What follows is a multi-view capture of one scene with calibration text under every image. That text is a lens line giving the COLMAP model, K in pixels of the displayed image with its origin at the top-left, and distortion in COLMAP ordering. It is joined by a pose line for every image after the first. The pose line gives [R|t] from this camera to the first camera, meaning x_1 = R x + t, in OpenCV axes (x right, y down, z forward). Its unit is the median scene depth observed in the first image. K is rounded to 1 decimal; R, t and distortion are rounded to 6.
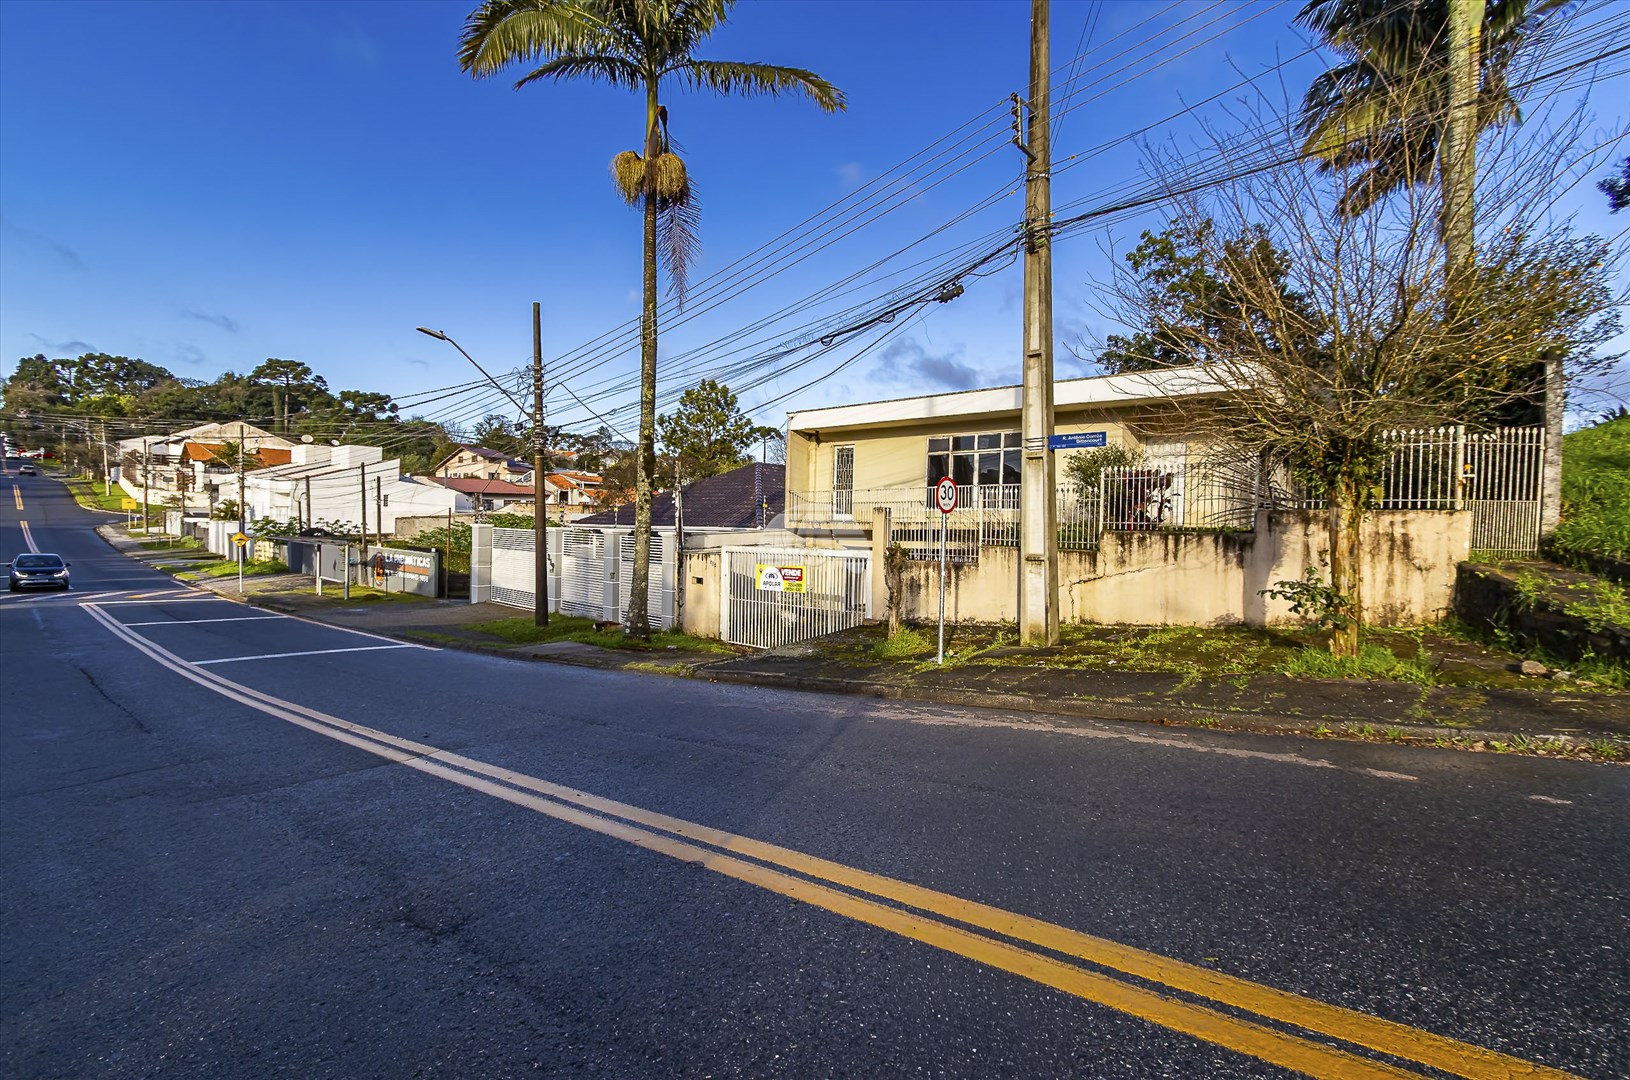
lens RADIAL K [[738.6, 0, 815.0], [0, 738.6, 540.0], [0, 0, 1]] dist [0.003546, 0.000191]
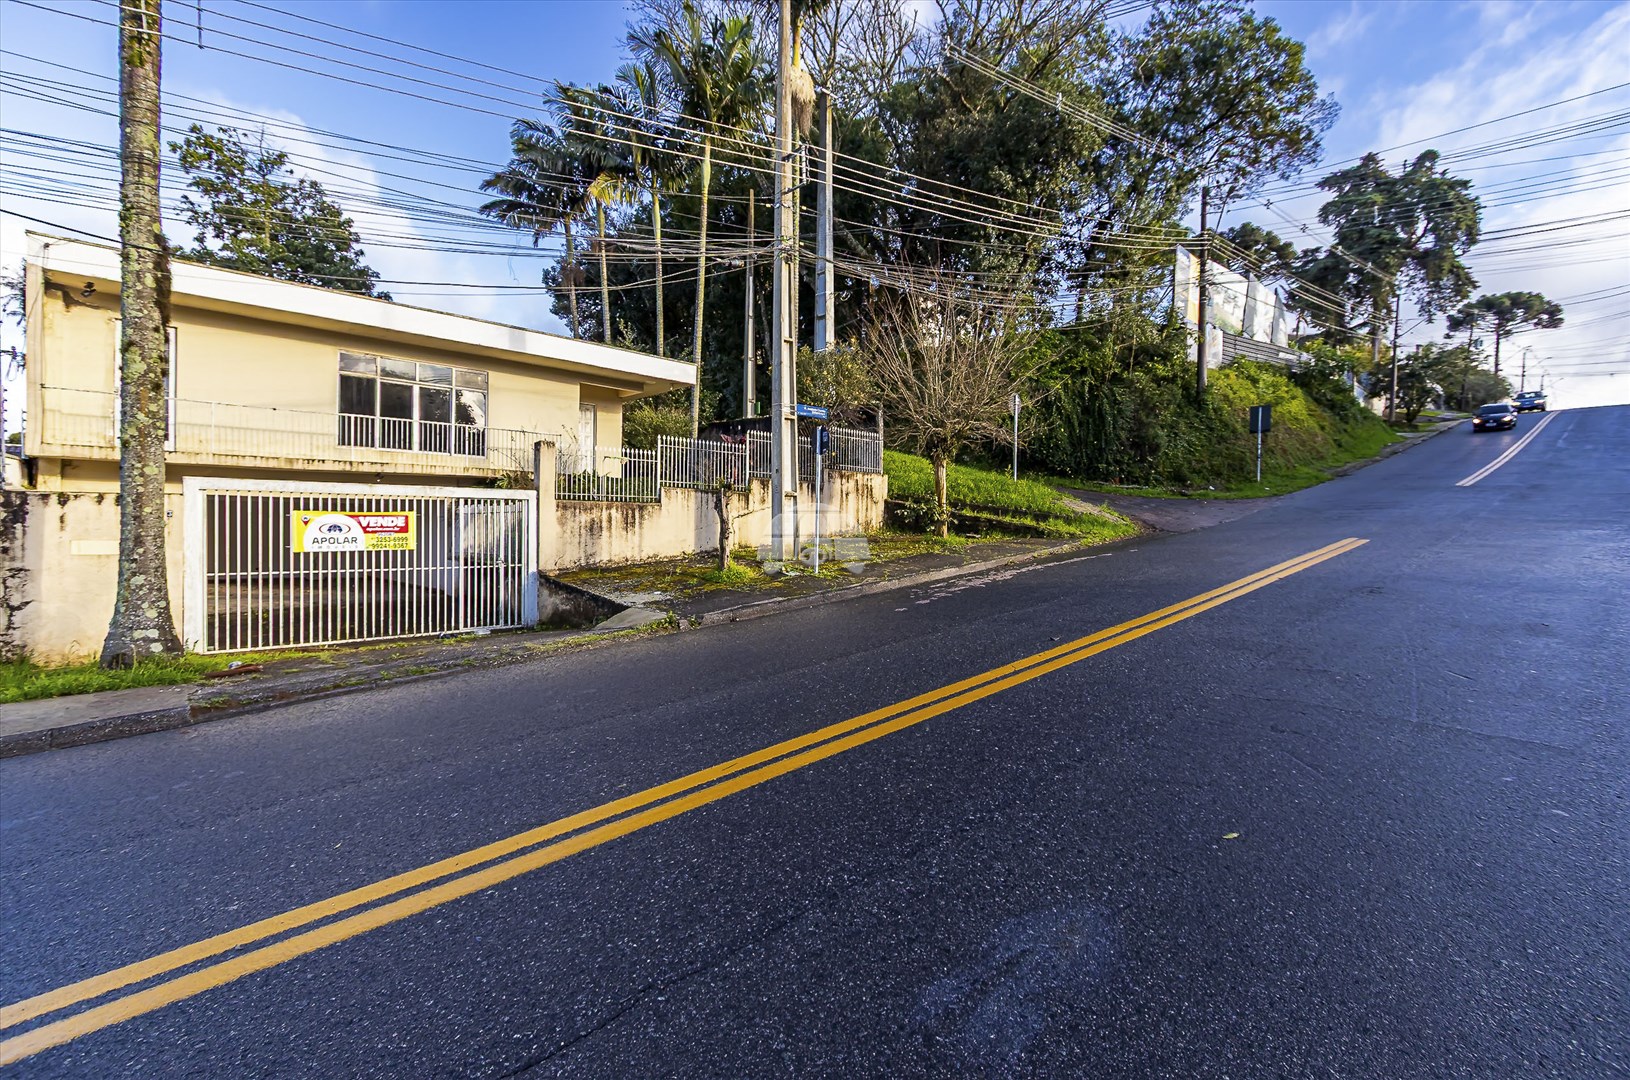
lens RADIAL K [[738.6, 0, 815.0], [0, 738.6, 540.0], [0, 0, 1]] dist [0.003546, 0.000191]
pose [[0.095880, -0.028970, 0.994971, -0.846763], [0.010189, 0.999553, 0.028122, 0.057665], [-0.995341, 0.007441, 0.096132, 0.677794]]
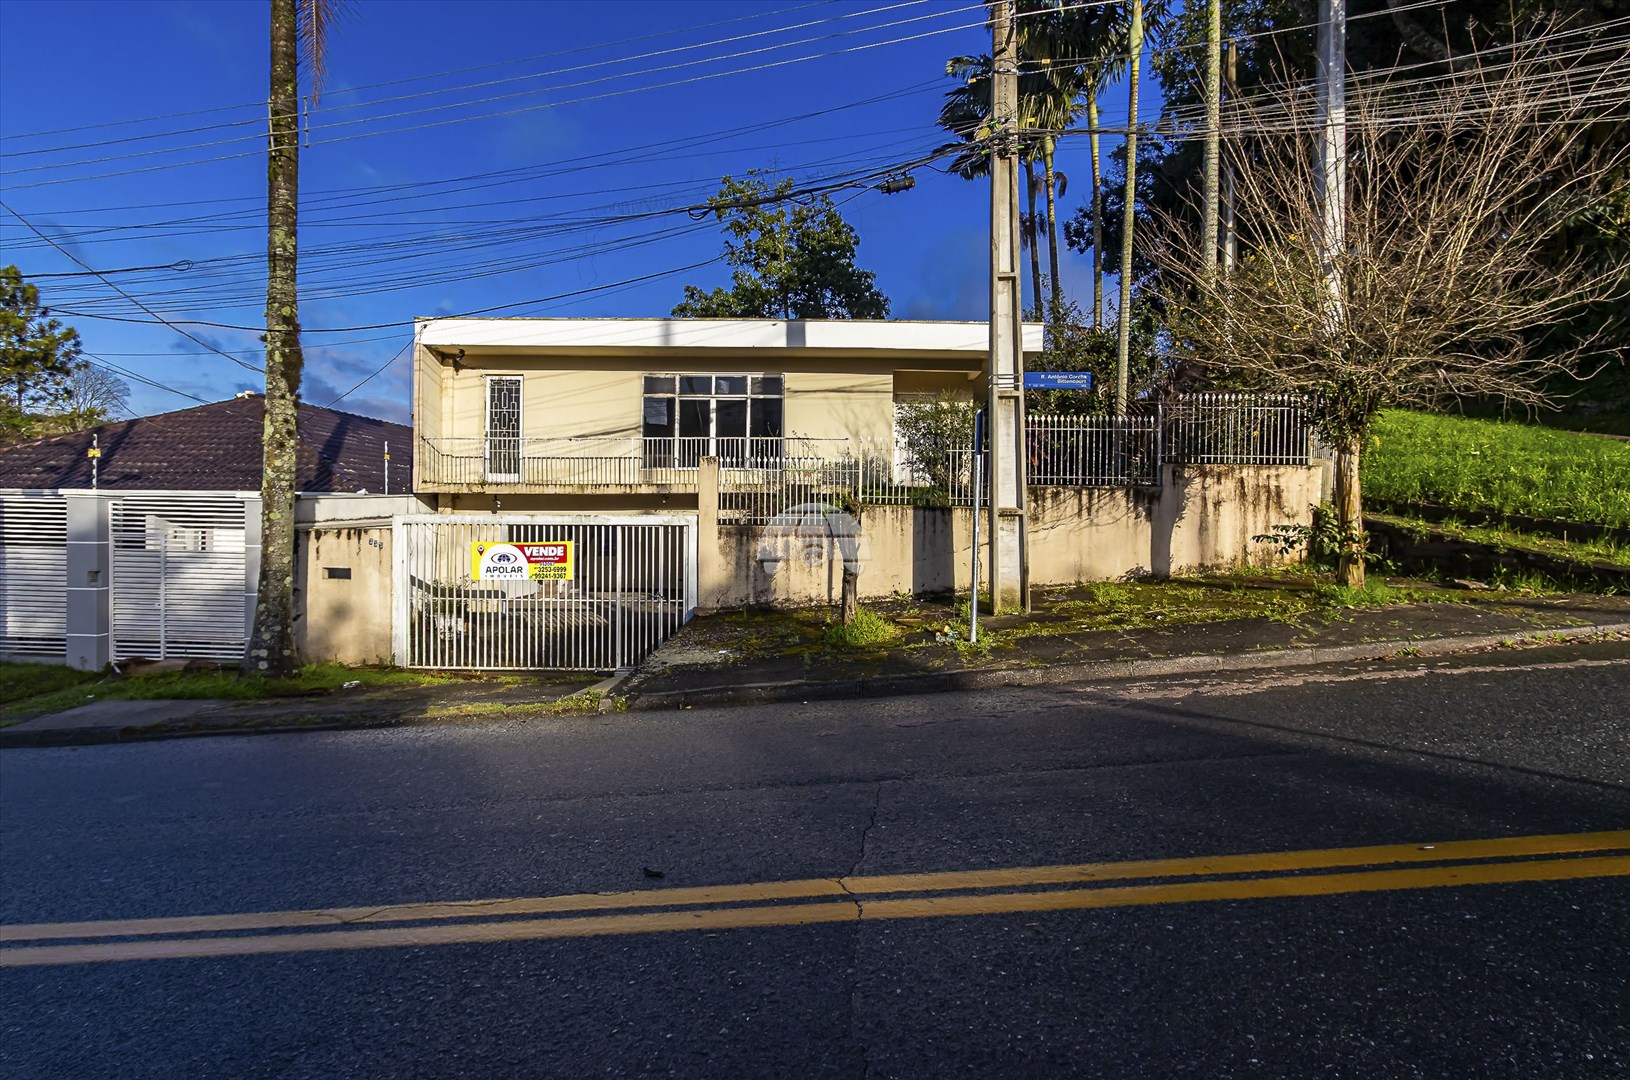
lens RADIAL K [[870.0, 0, 815.0], [0, 870.0, 540.0], [0, 0, 1]] dist [0.006003, 0.000512]
pose [[0.774321, -0.022881, 0.632379, -0.431928], [0.014199, 0.999723, 0.018787, 0.027938], [-0.632634, -0.005568, 0.774431, 0.288155]]
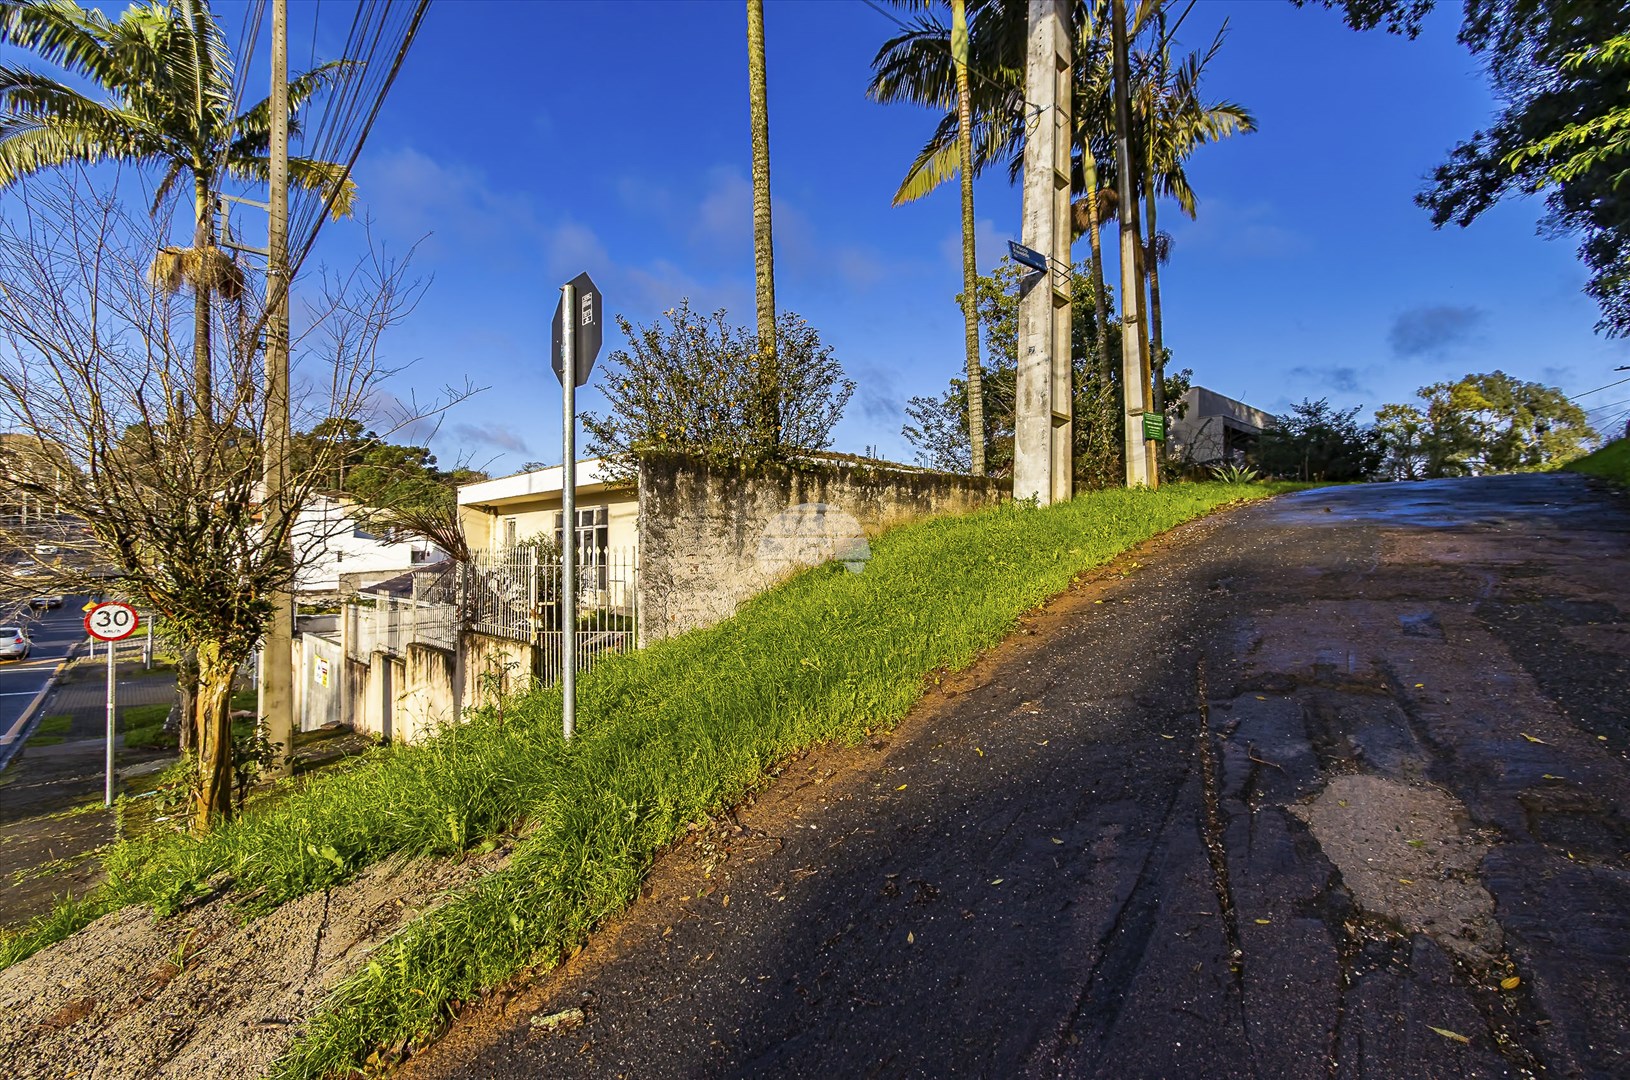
lens RADIAL K [[738.6, 0, 815.0], [0, 738.6, 540.0], [0, 0, 1]] dist [0.003546, 0.000191]
pose [[0.995493, -0.021566, -0.092347, 0.873961], [0.017289, 0.998752, -0.046861, -0.079483], [0.093242, 0.045053, 0.994624, 0.123813]]
